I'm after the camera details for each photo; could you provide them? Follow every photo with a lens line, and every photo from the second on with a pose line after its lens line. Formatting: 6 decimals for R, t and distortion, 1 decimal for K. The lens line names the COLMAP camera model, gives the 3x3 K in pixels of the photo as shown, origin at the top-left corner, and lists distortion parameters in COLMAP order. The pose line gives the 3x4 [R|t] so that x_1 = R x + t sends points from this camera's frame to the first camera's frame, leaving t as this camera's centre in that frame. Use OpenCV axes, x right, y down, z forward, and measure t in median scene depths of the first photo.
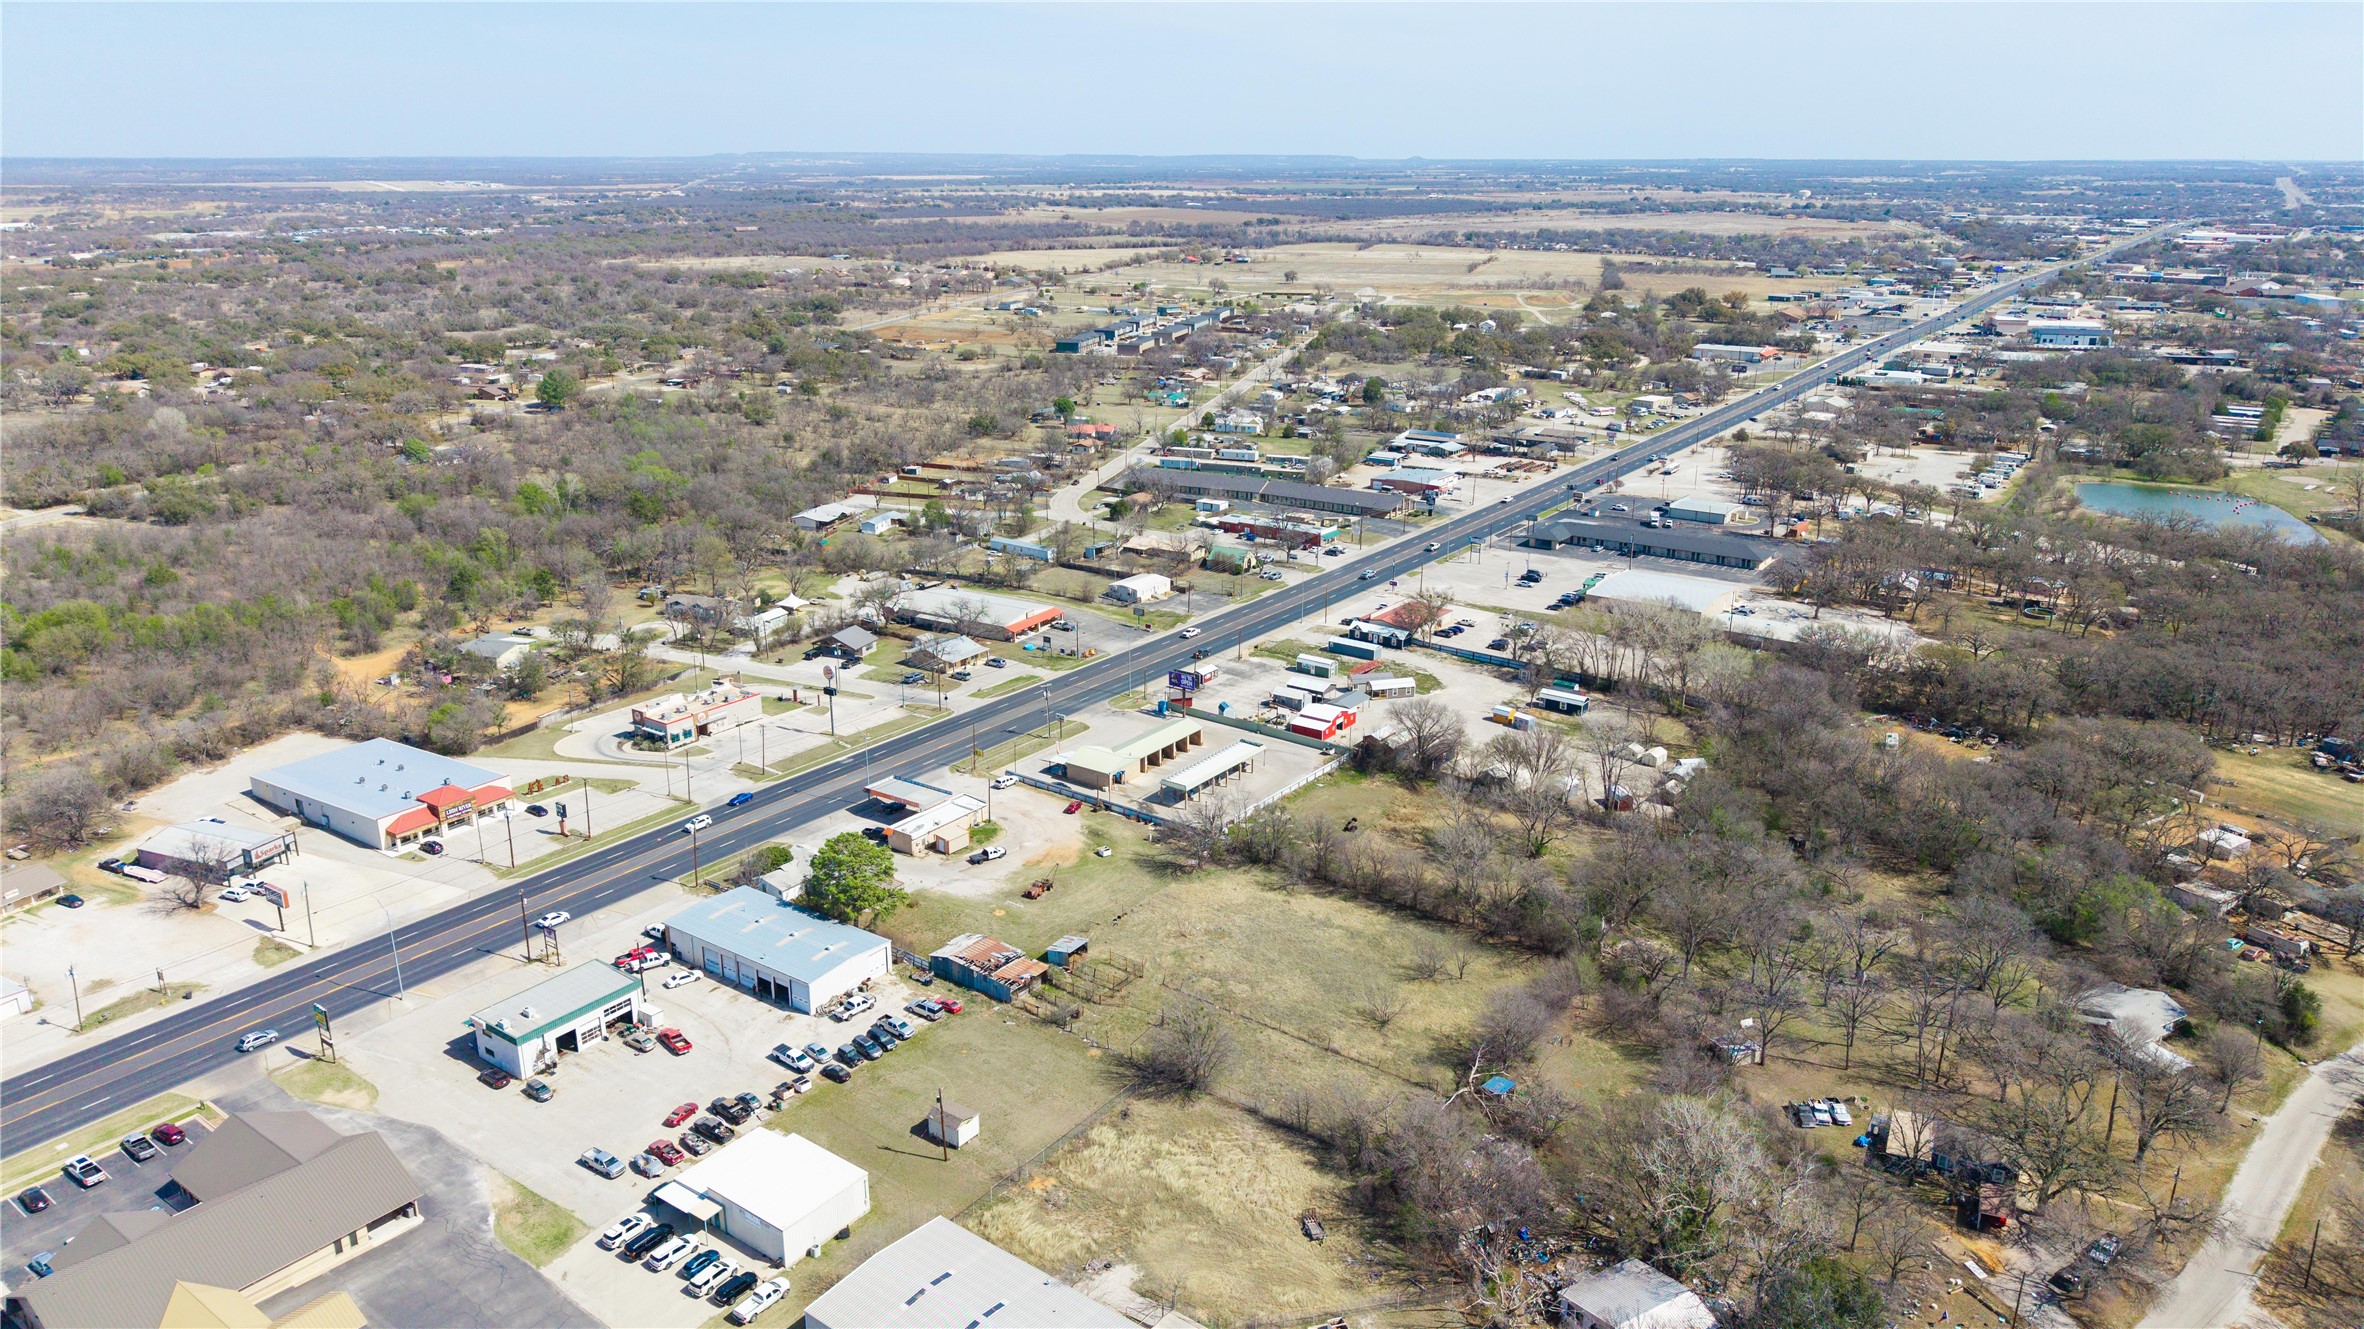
lens RADIAL K [[1578.4, 0, 1171.8], [0, 1578.4, 660.5], [0, 0, 1]] dist [0.166517, -0.215628]
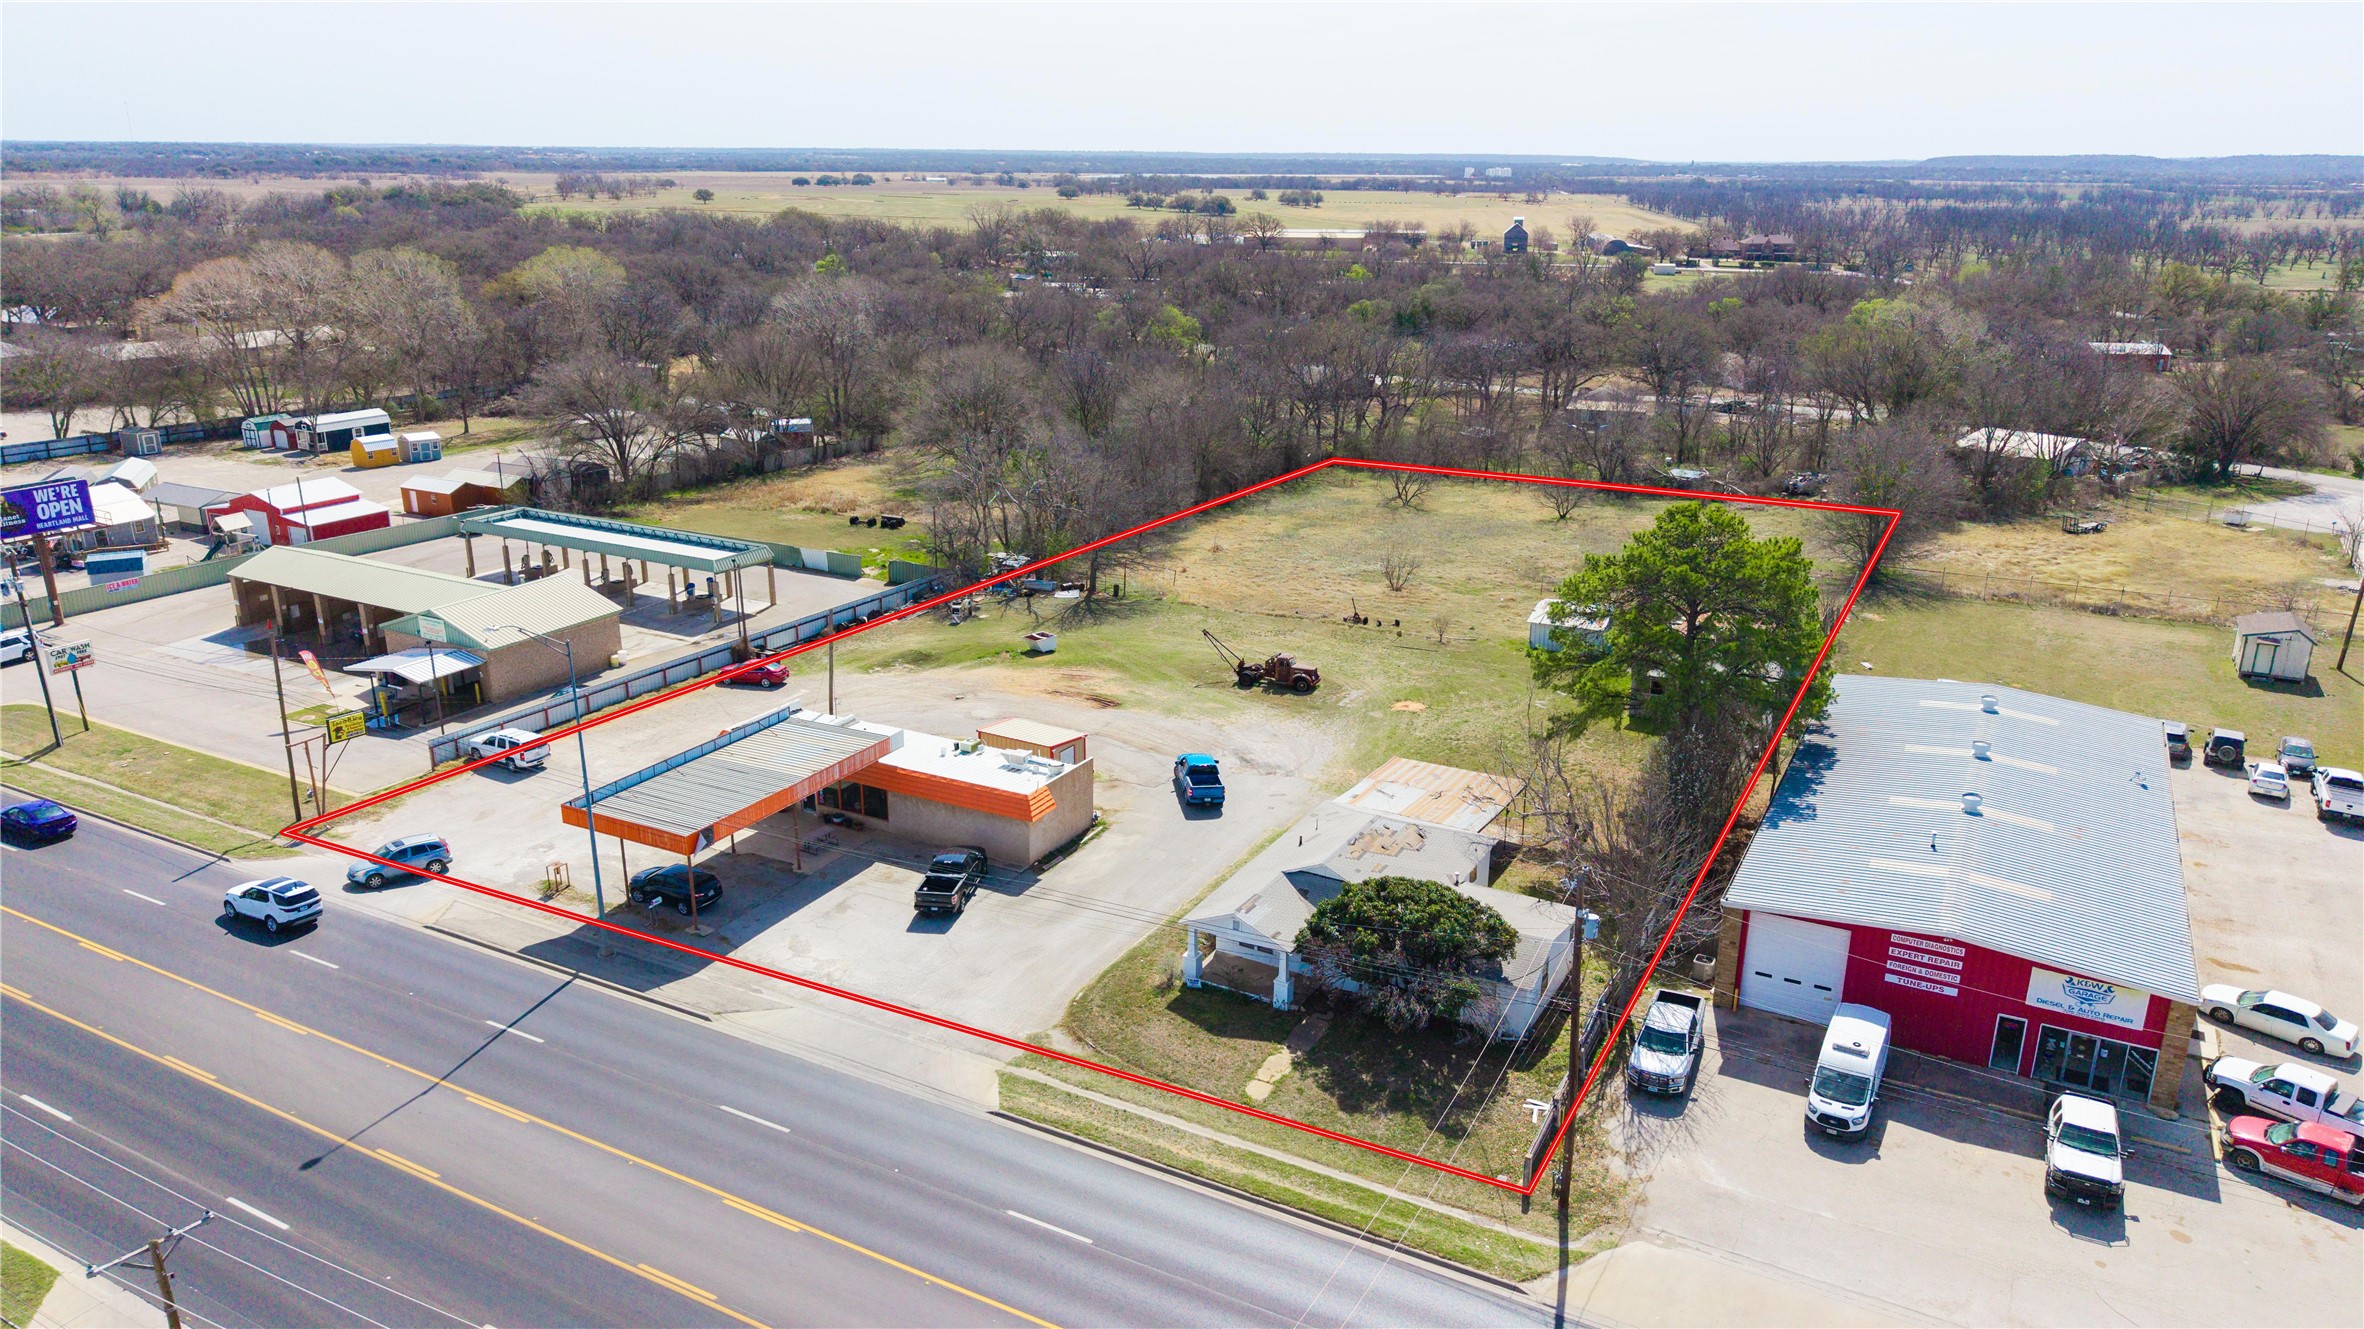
lens RADIAL K [[1572.0, 0, 1179.9], [0, 1572.0, 671.3], [0, 0, 1]] dist [0.055307, -0.069292]
pose [[-0.121217, -0.311365, 0.942528, -0.419942], [0.297349, 0.894535, 0.333752, 0.003094], [-0.947043, 0.320716, -0.015848, 0.950236]]
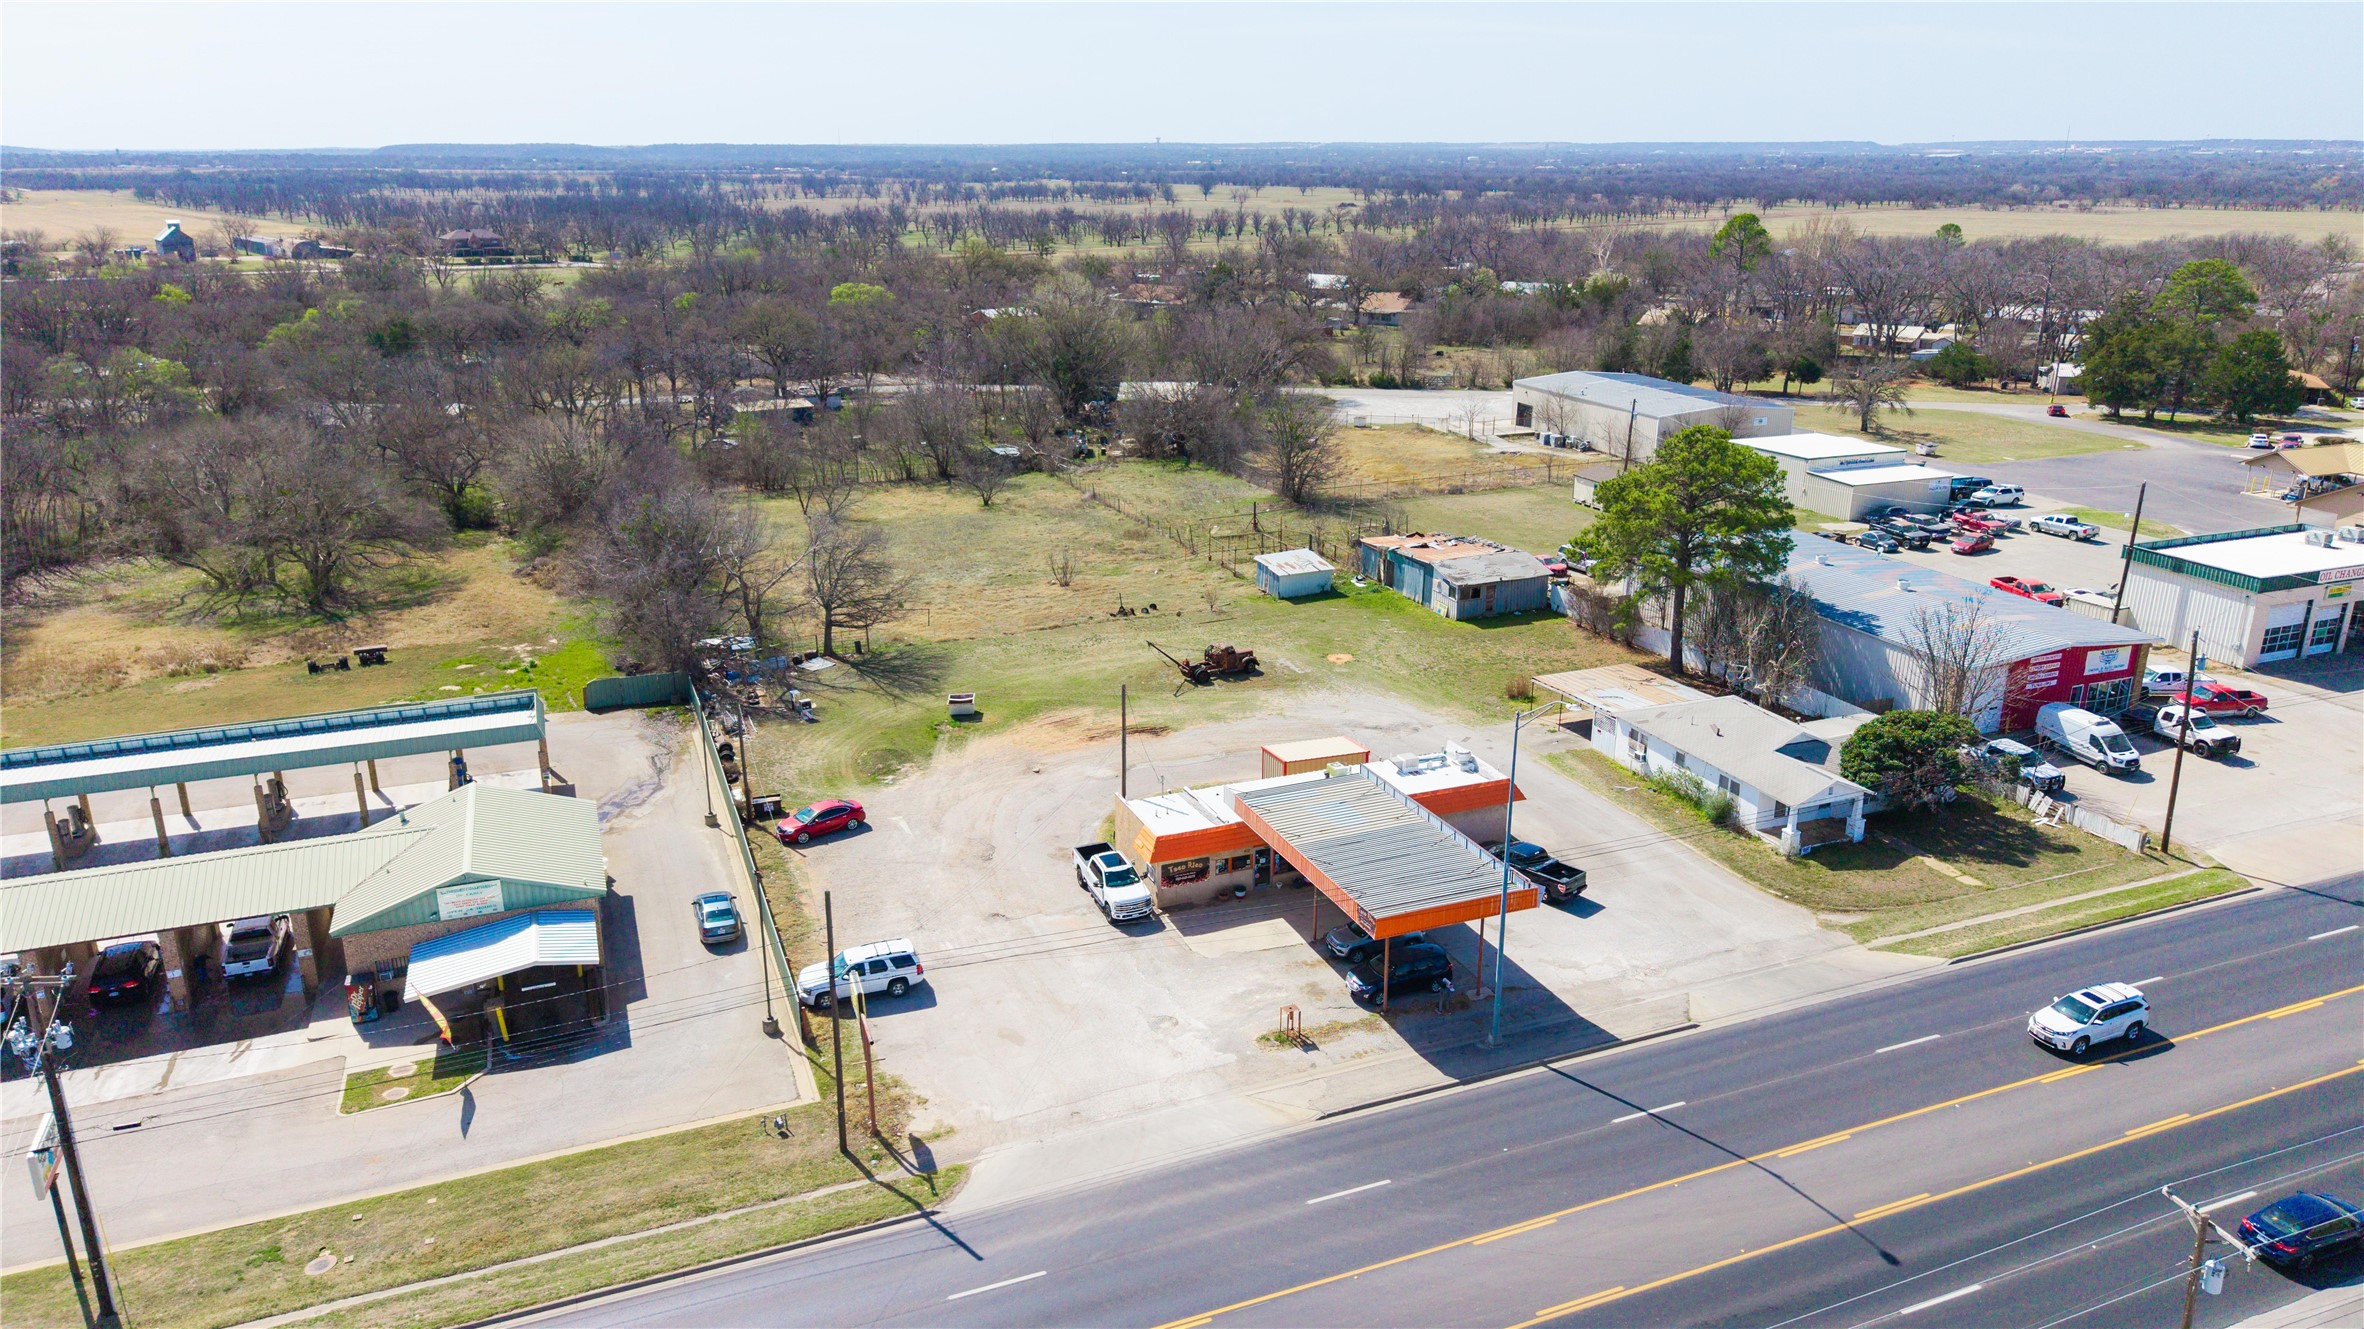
lens RADIAL K [[1586.0, 0, 1182.0], [0, 1586.0, 664.5], [0, 0, 1]] dist [0.031032, -0.035220]
pose [[-0.842642, -0.170187, 0.510872, -0.265878], [0.160284, 0.826461, 0.539695, -0.075882], [-0.514065, 0.536654, -0.669133, 1.184804]]
